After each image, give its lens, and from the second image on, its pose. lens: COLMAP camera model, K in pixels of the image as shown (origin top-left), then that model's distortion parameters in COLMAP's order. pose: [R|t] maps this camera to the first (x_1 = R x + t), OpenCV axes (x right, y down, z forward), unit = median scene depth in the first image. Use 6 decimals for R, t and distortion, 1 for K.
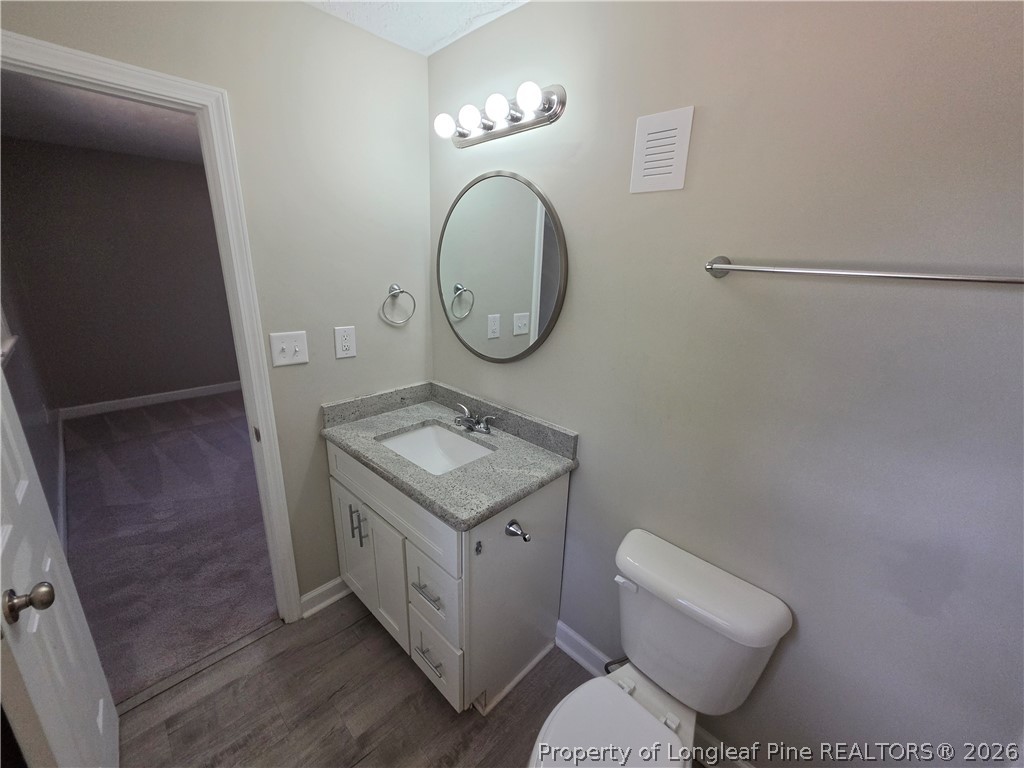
lens RADIAL K [[412.5, 0, 515.2], [0, 412.5, 380.0], [0, 0, 1]] dist [0.000402, 0.000127]
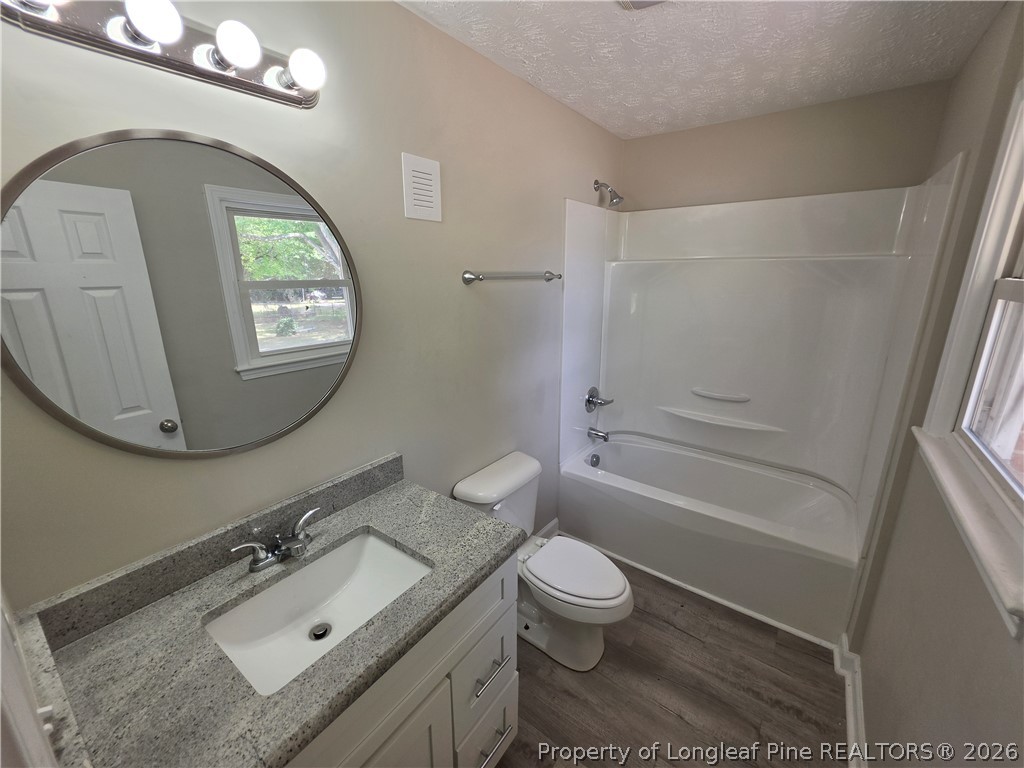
lens RADIAL K [[421.9, 0, 505.6], [0, 421.9, 379.6], [0, 0, 1]] dist [-0.001569, -0.000103]
pose [[-0.120235, -0.290935, 0.949158, -0.766495], [0.273990, 0.909234, 0.313406, -0.265855], [-0.954187, 0.297742, -0.029608, 0.713605]]
